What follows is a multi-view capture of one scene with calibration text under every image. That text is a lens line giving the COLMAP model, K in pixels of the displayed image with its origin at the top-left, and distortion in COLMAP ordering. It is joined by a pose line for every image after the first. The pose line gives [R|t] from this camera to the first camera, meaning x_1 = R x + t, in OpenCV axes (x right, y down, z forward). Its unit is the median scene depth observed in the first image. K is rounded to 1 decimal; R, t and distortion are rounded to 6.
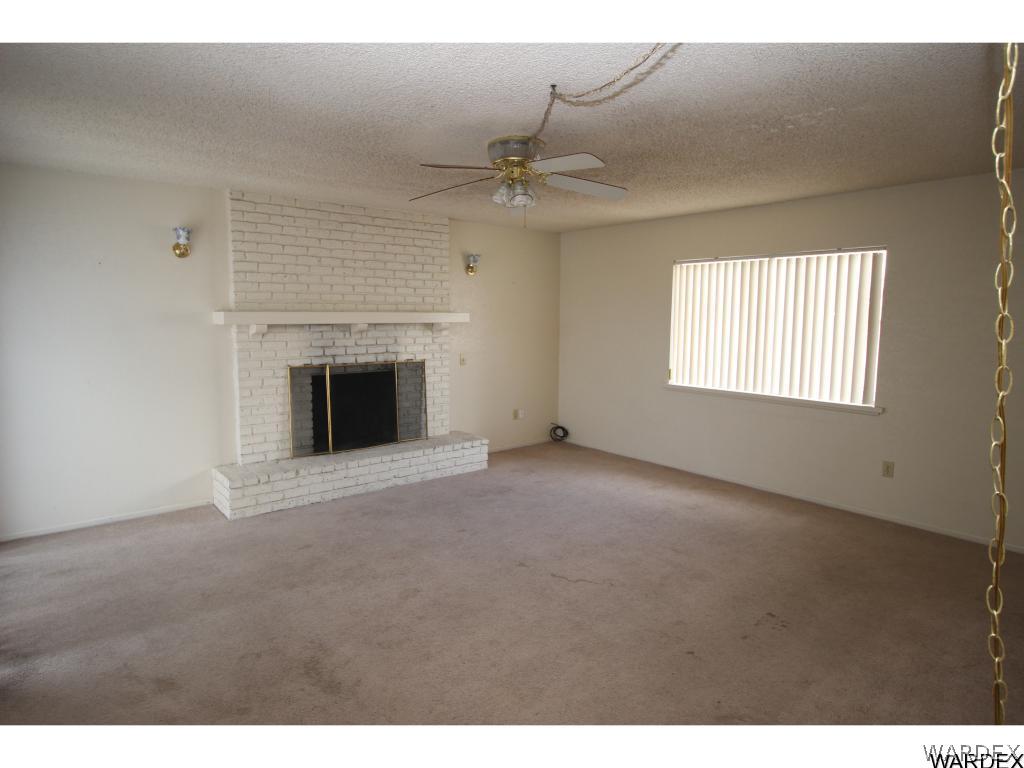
lens RADIAL K [[582.9, 0, 513.0], [0, 582.9, 381.3], [0, 0, 1]] dist [0.001079, -0.003177]
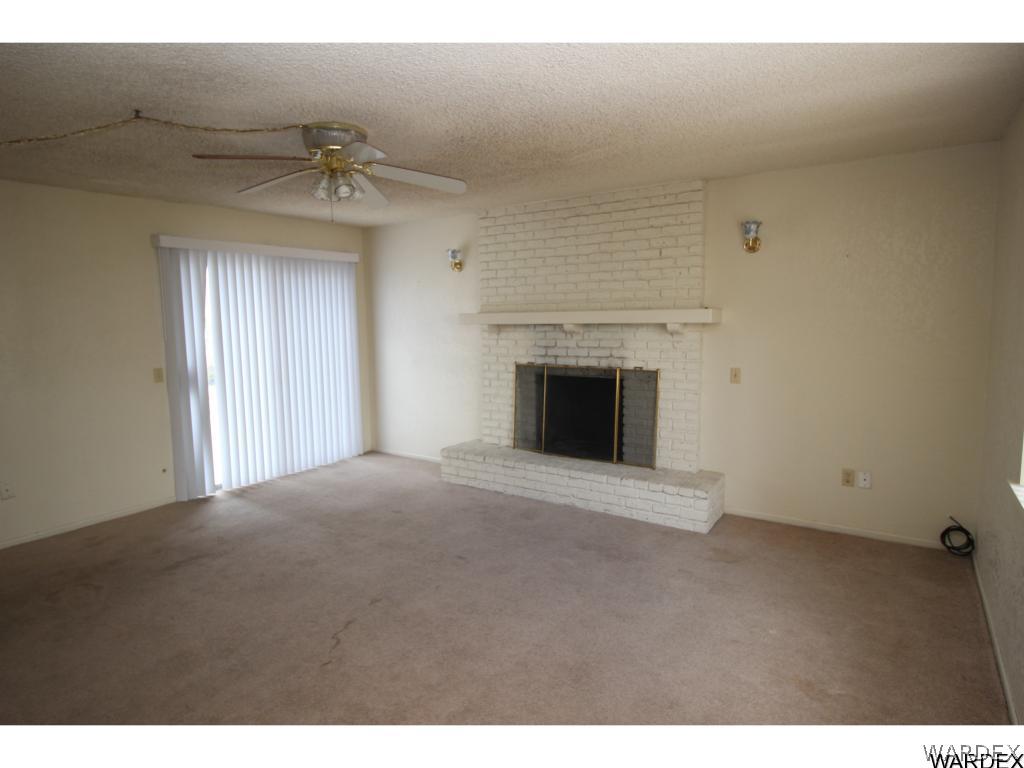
lens RADIAL K [[582.9, 0, 488.1], [0, 582.9, 377.2], [0, 0, 1]] dist [0.001079, -0.003177]
pose [[0.259078, 0.095488, -0.961125, 0.596500], [-0.092031, 0.993014, 0.073849, -0.069370], [0.961462, 0.069321, 0.266056, 0.618129]]
